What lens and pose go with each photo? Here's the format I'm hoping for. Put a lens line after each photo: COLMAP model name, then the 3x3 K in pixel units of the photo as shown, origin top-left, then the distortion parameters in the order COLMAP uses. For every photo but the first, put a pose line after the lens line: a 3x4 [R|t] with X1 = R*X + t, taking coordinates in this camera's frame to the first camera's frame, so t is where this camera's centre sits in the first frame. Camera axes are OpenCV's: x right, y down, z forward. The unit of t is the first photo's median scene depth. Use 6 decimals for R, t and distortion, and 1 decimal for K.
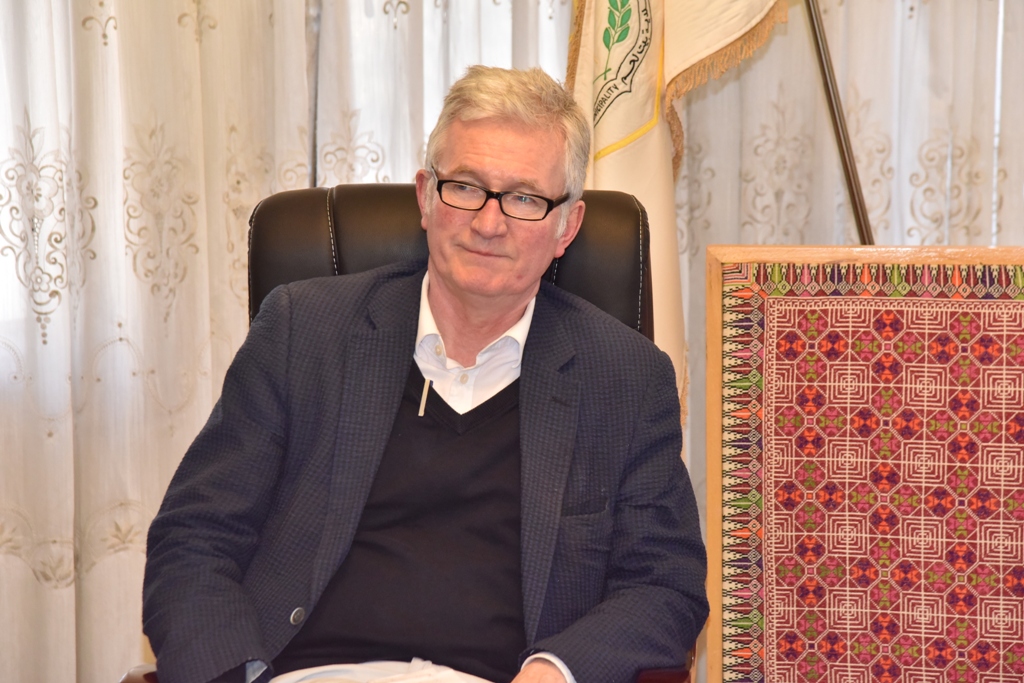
lens RADIAL K [[3242.3, 0, 512.0], [0, 3242.3, 341.5], [0, 0, 1]] dist [1.237447, -0.453362]
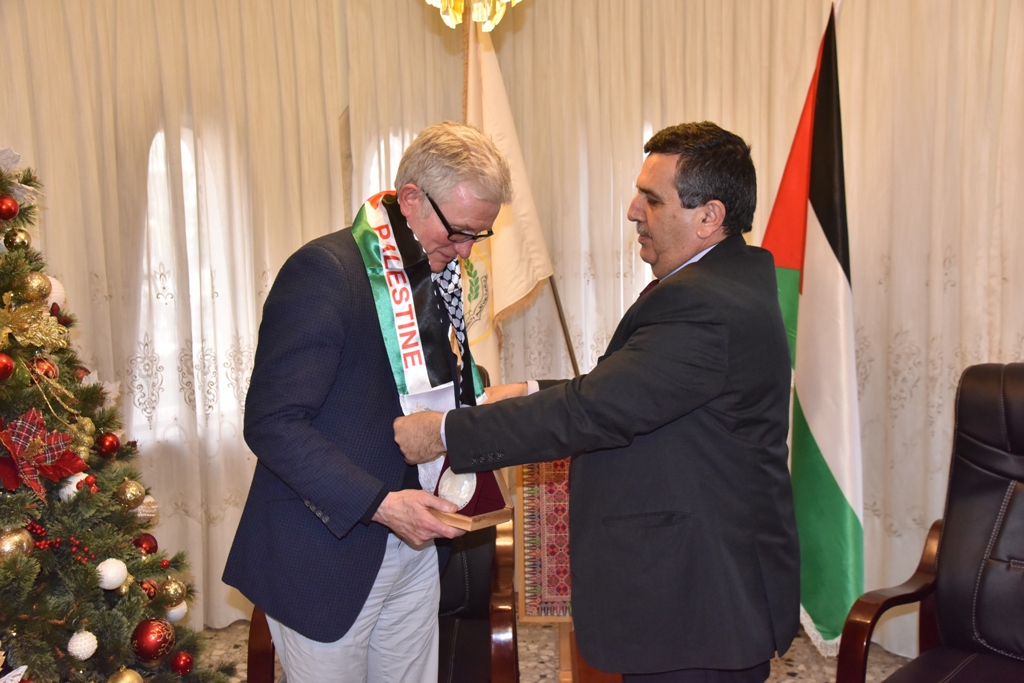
lens RADIAL K [[1108.5, 0, 512.0], [0, 1108.5, 341.5], [0, 0, 1]] dist [0.087625, 0.037807]
pose [[0.997562, -0.025614, 0.064914, 0.006651], [0.027735, 0.999103, -0.031992, -0.033922], [-0.064037, 0.033715, 0.997378, 0.193202]]
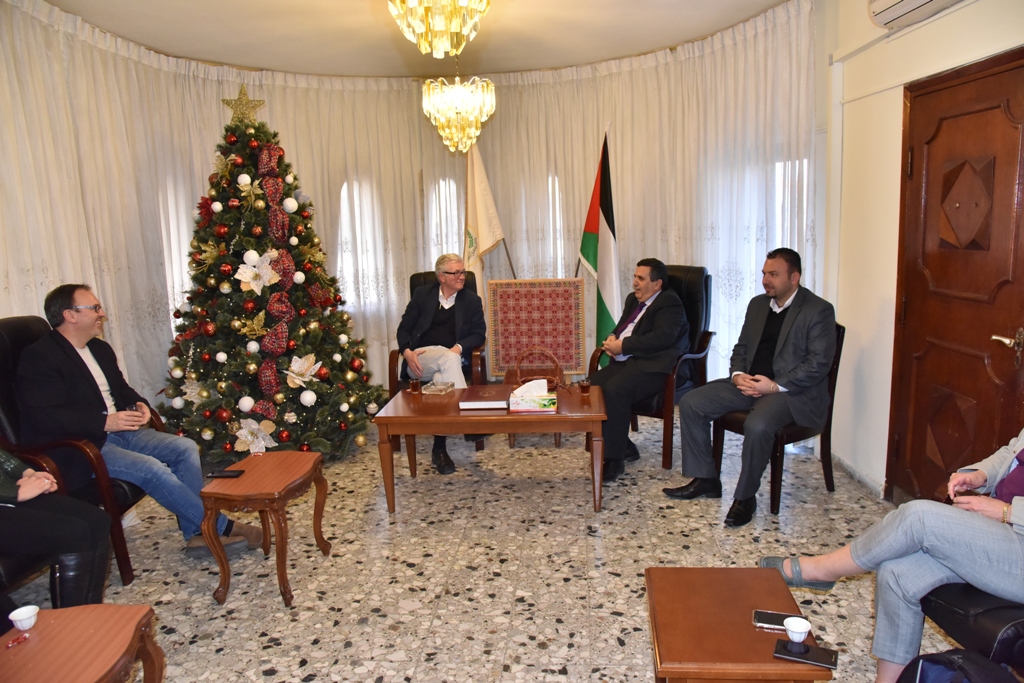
lens RADIAL K [[693.4, 0, 512.0], [0, 693.4, 341.5], [0, 0, 1]] dist [-0.117323, 0.061573]
pose [[0.998619, -0.039326, 0.034827, 0.055846], [0.038251, 0.998786, 0.031025, 0.044592], [-0.036004, -0.029650, 0.998912, -0.275479]]
